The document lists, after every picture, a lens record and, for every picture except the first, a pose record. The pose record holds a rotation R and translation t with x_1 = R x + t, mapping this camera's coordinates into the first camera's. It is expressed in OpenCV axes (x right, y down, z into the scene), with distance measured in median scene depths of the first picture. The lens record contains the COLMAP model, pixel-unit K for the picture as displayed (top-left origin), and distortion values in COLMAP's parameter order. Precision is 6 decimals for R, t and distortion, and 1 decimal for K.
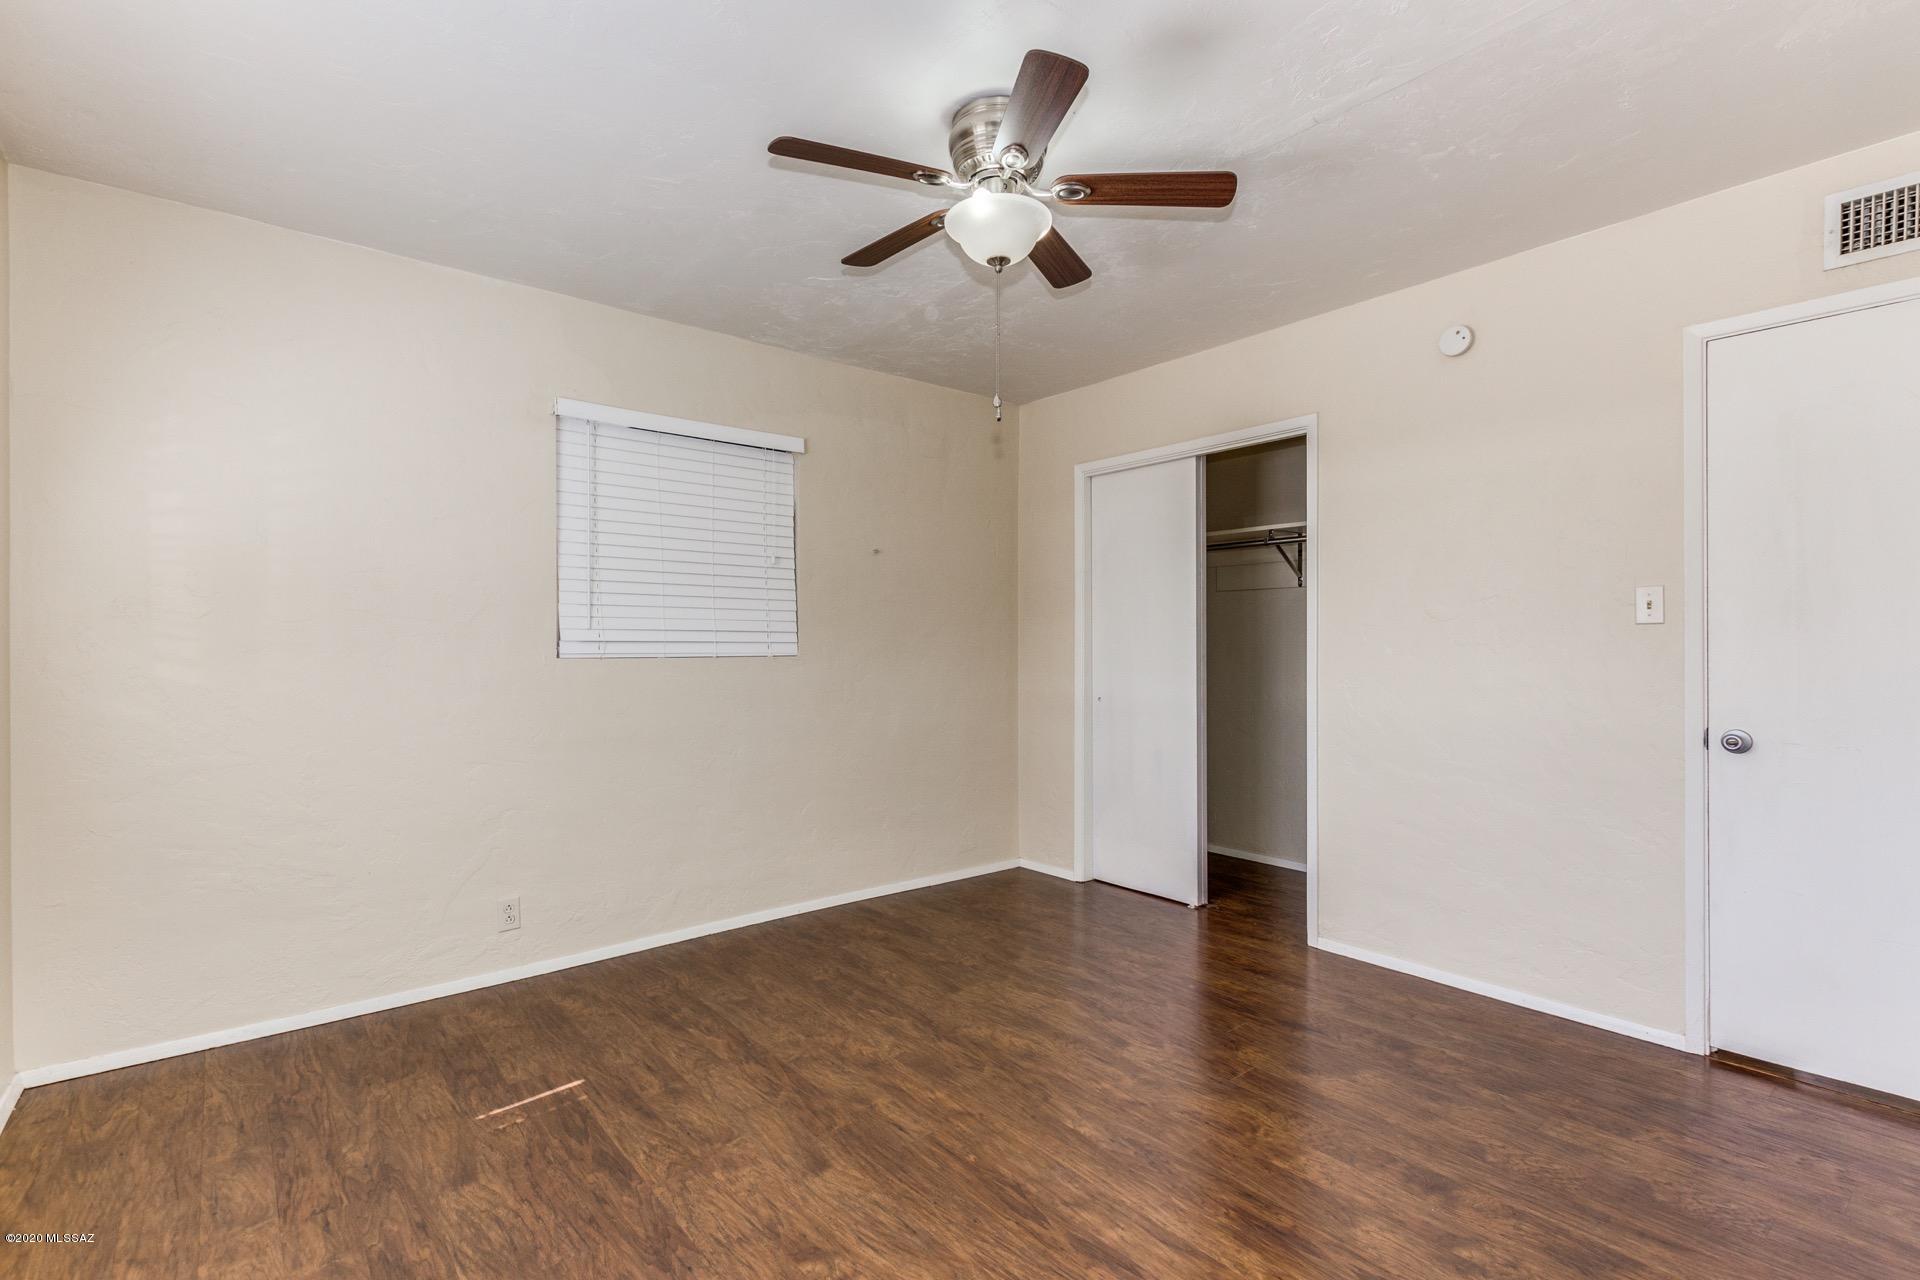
lens RADIAL K [[880.6, 0, 958.8], [0, 880.6, 648.9], [0, 0, 1]] dist [0.008928, -0.003256]
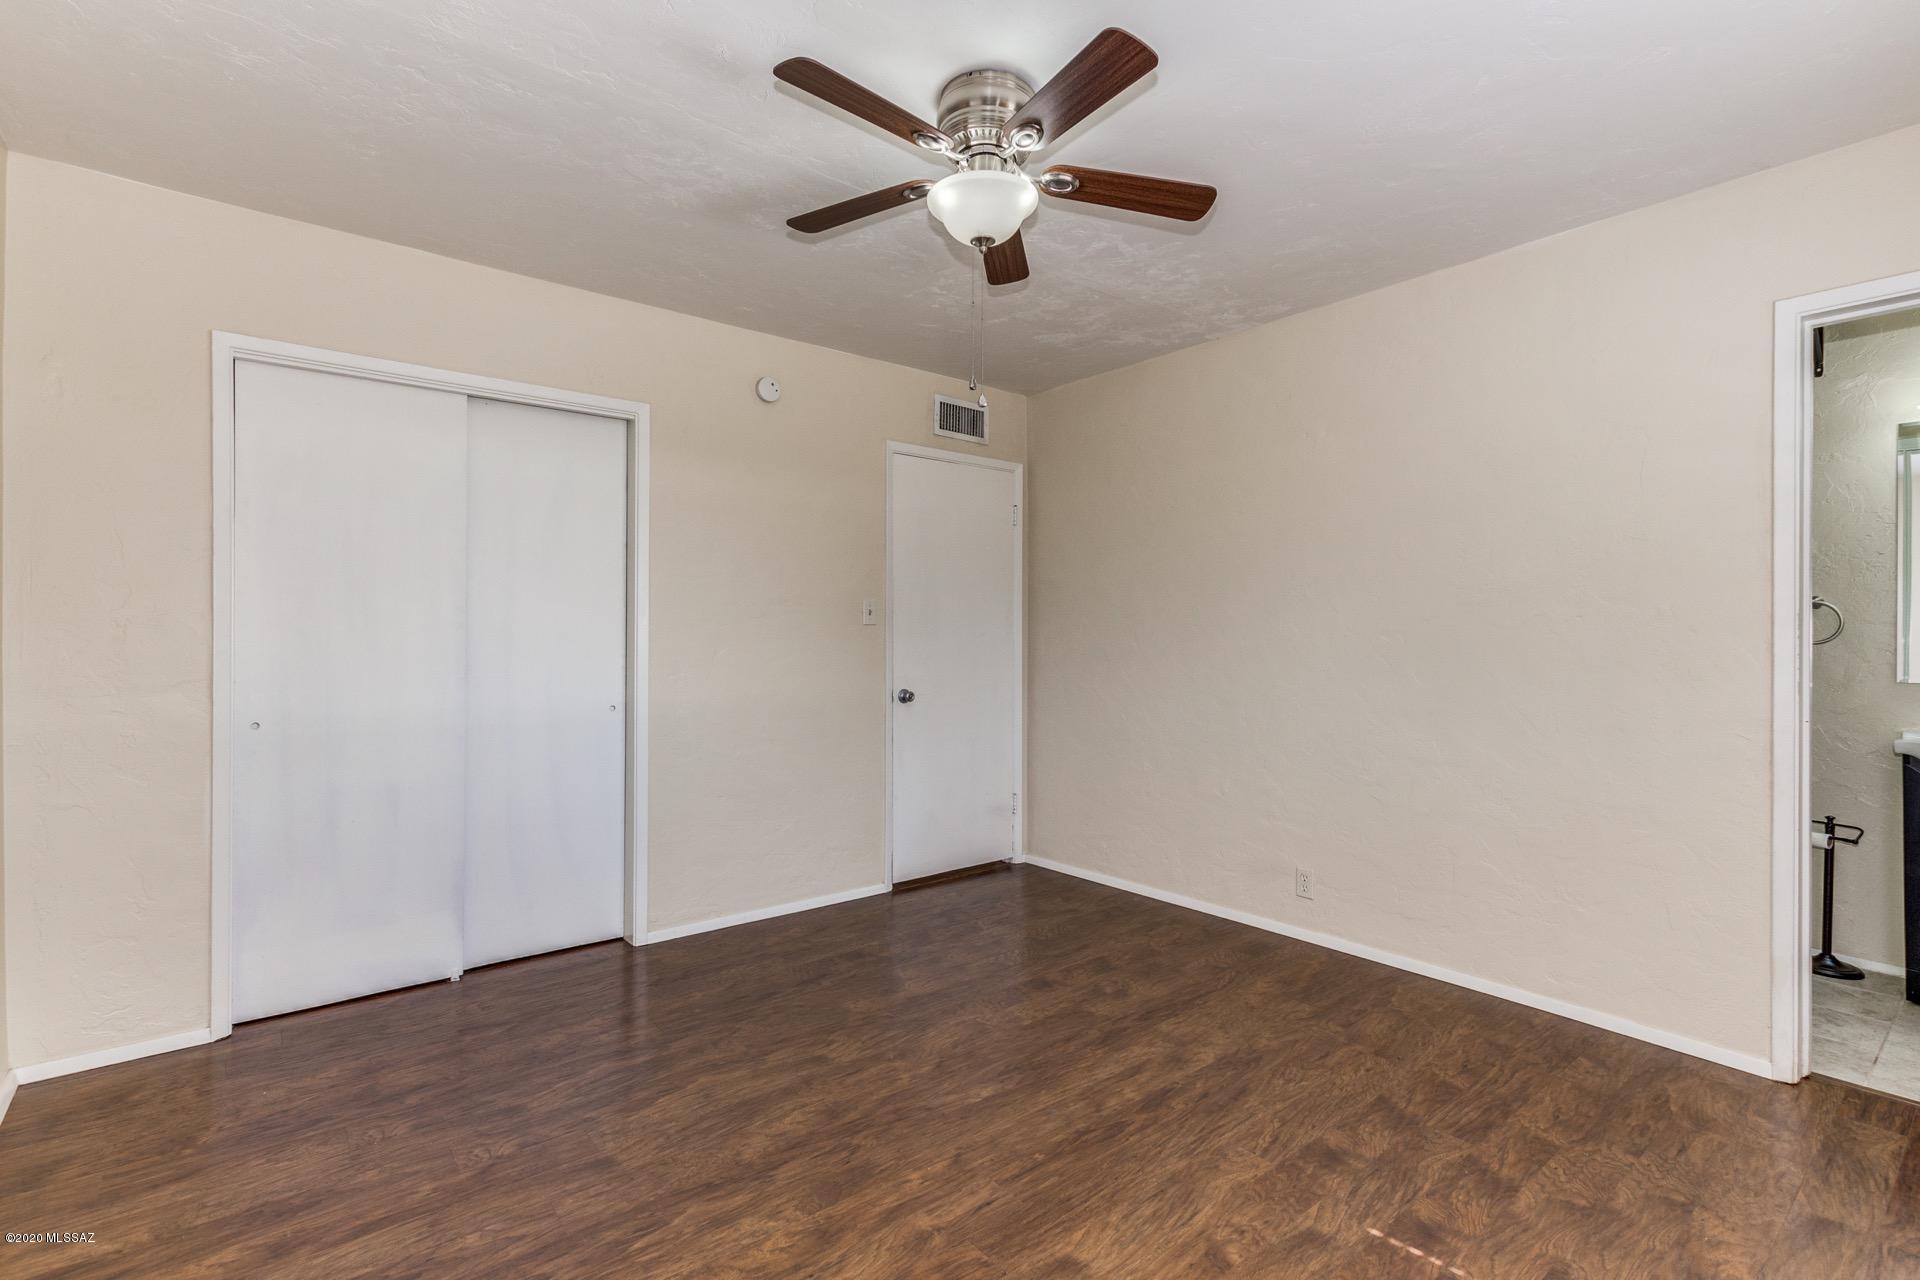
lens RADIAL K [[880.6, 0, 961.4], [0, 880.6, 639.5], [0, 0, 1]] dist [0.008928, -0.003256]
pose [[0.009496, -0.002083, 0.999953, -0.766629], [0.002774, 0.999994, 0.002057, -0.004921], [-0.999951, 0.002755, 0.009502, 0.844860]]
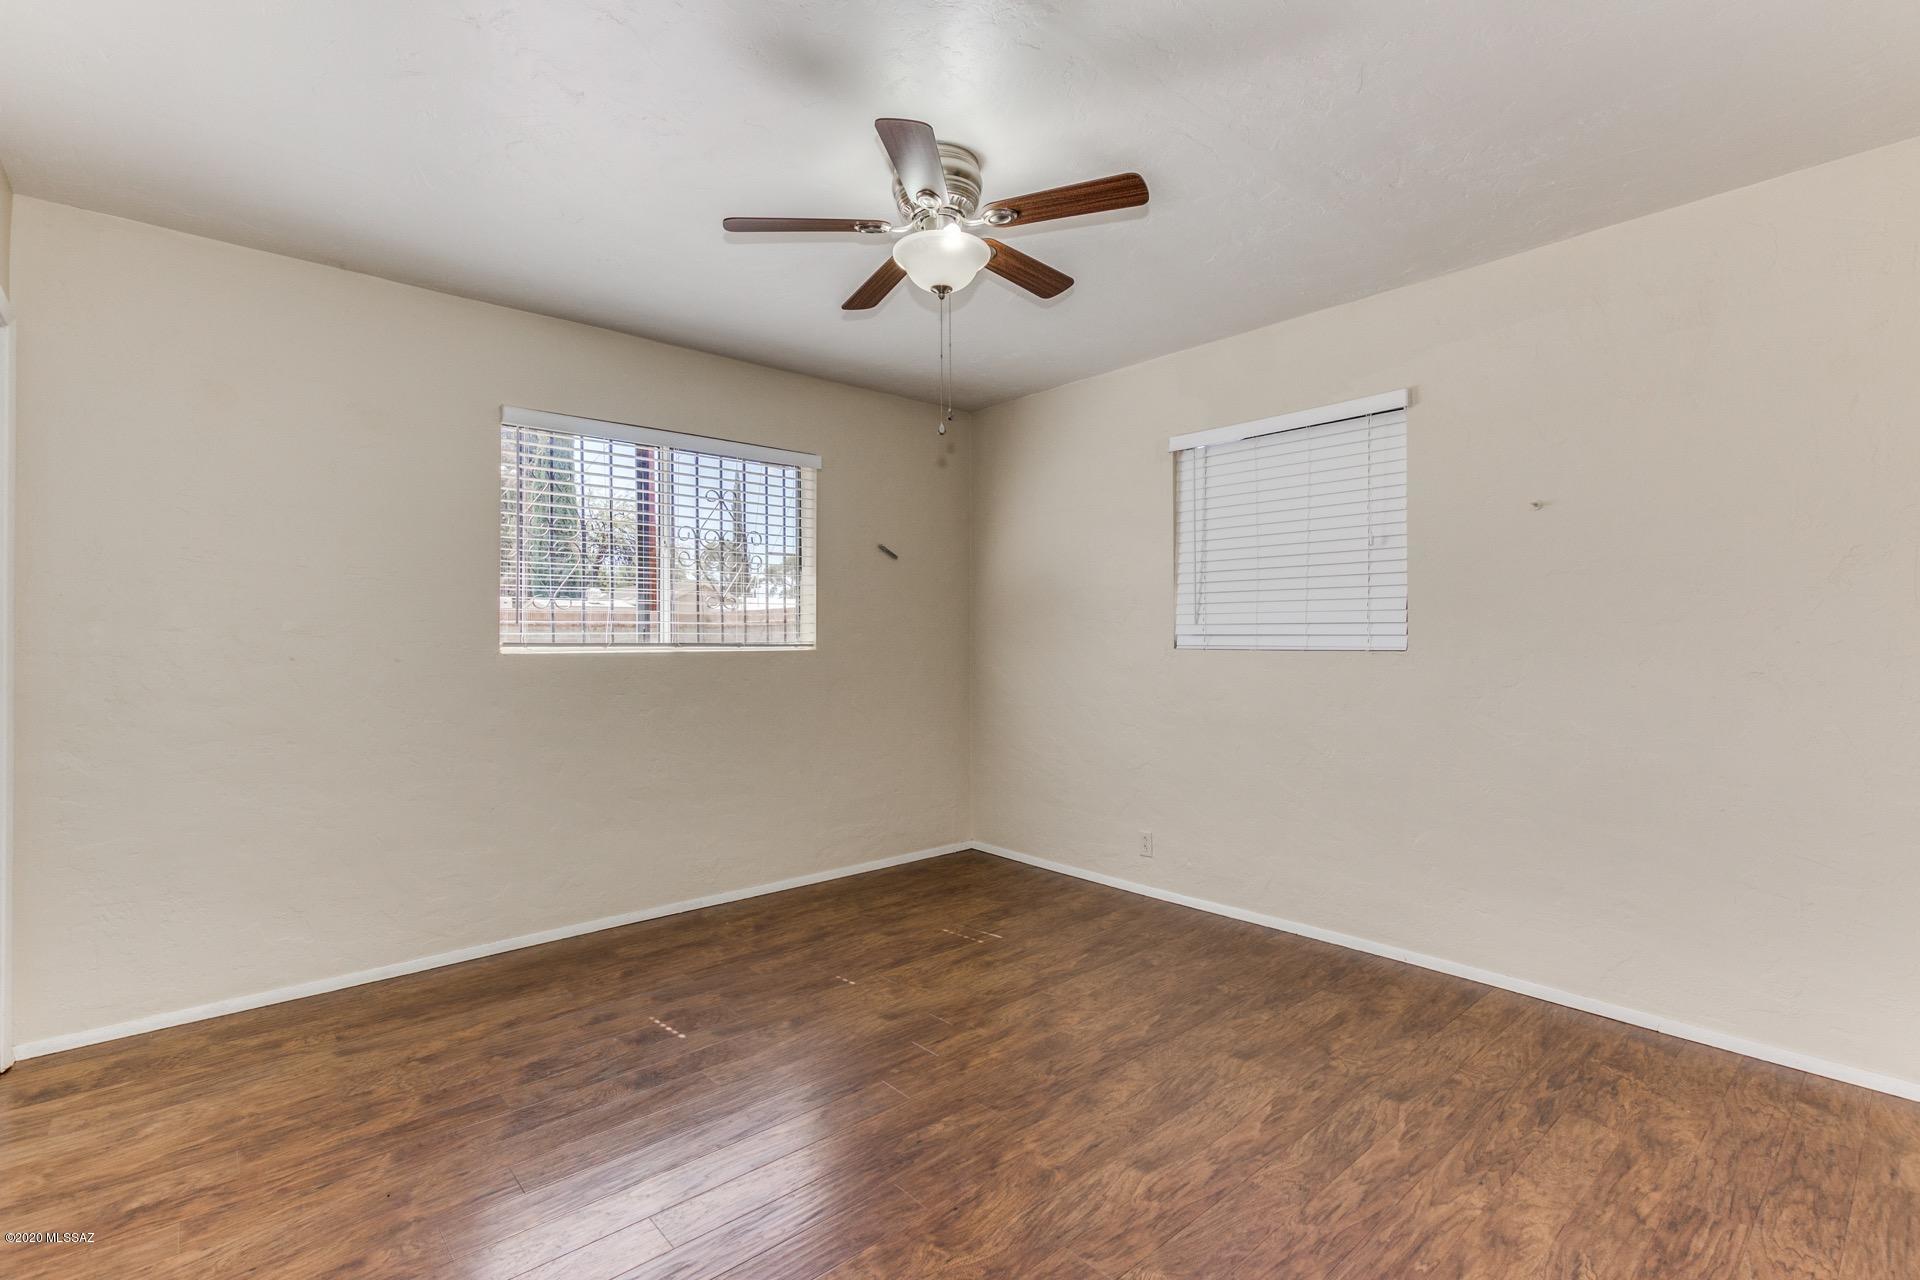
lens RADIAL K [[880.6, 0, 958.7], [0, 880.6, 631.8], [0, 0, 1]] dist [0.008928, -0.003256]
pose [[0.027401, -0.005656, -0.999609, 0.948086], [-0.002755, 0.999980, -0.005734, -0.006195], [0.999621, 0.002911, 0.027385, 0.825843]]
